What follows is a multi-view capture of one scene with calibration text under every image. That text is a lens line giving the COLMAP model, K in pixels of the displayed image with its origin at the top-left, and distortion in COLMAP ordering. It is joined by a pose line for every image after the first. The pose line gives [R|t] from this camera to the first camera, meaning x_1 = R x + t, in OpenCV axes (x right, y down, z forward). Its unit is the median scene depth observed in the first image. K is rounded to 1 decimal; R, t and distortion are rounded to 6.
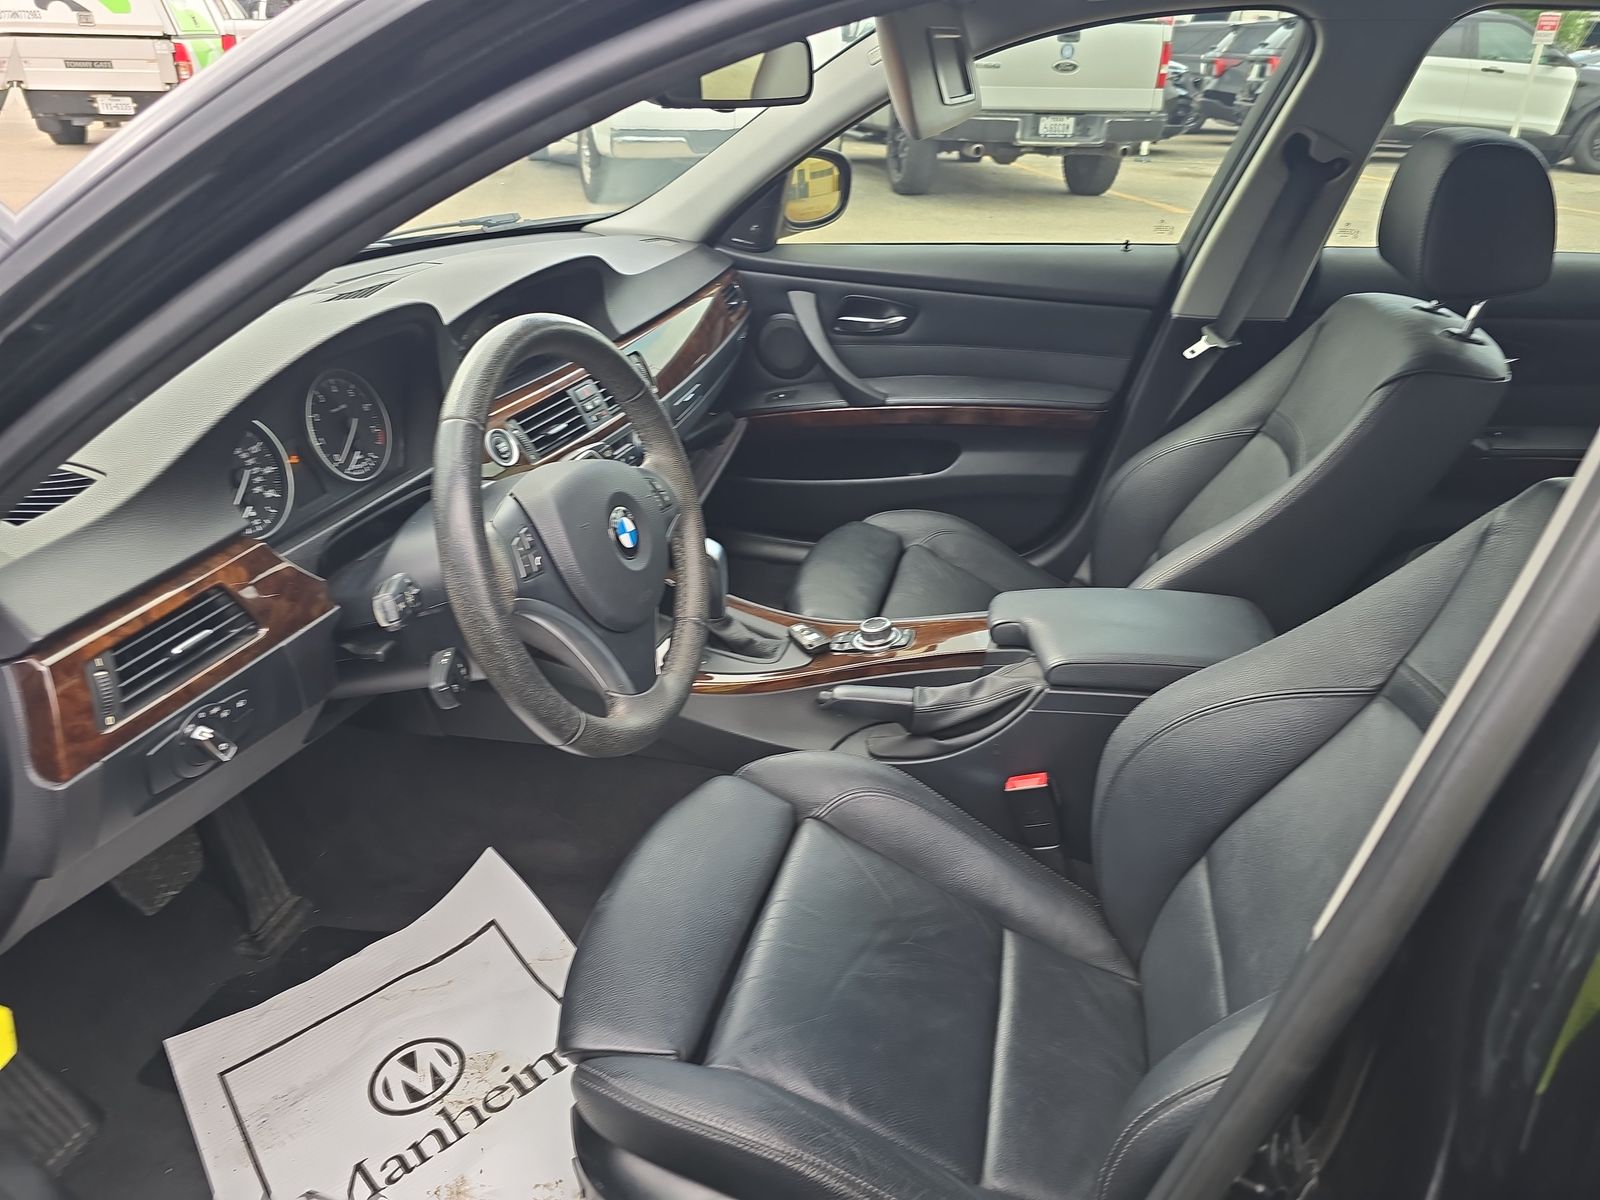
lens RADIAL K [[1072.3, 0, 800.0], [0, 1072.3, 600.0], [0, 0, 1]] dist [0.004646, -0.057719]
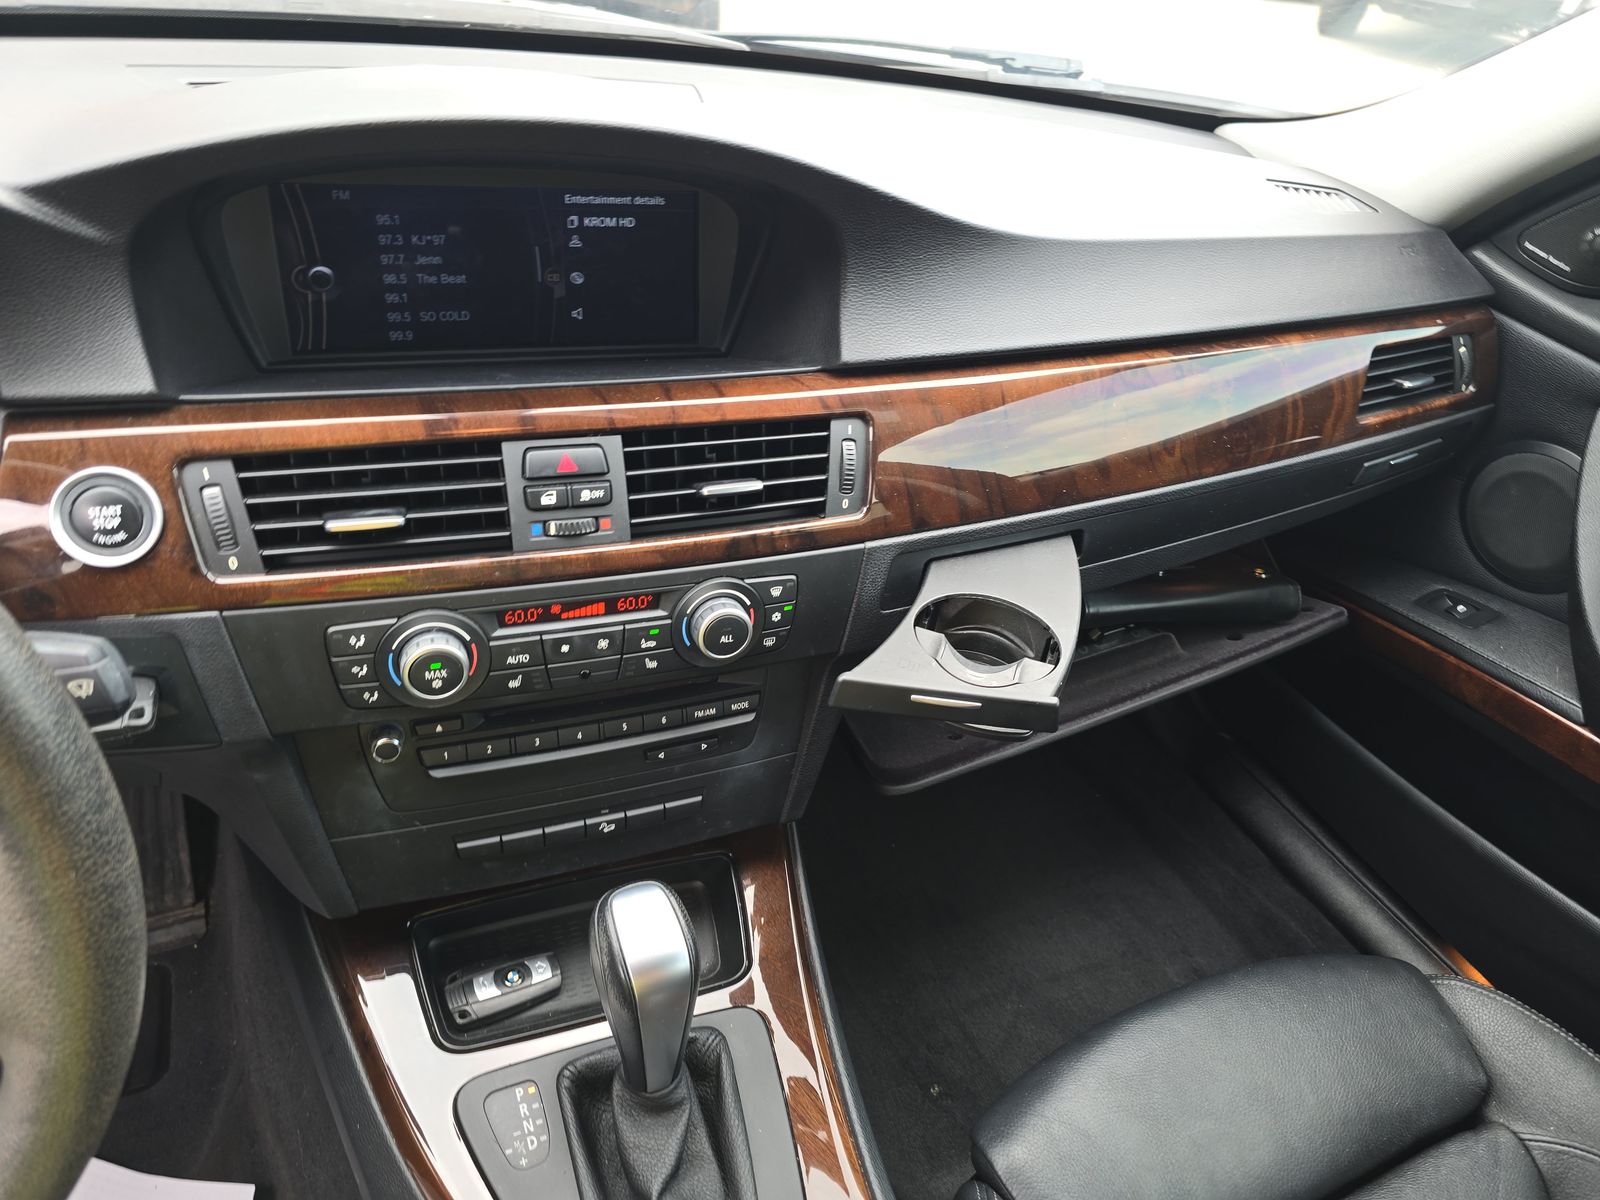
lens RADIAL K [[1094.0, 0, 800.0], [0, 1094.0, 600.0], [0, 0, 1]] dist [0.006216, 0.000154]
pose [[0.633987, 0.494444, -0.594630, 0.087723], [-0.443382, 0.862382, 0.244355, -0.206368], [0.633619, 0.108731, 0.765967, 0.538374]]
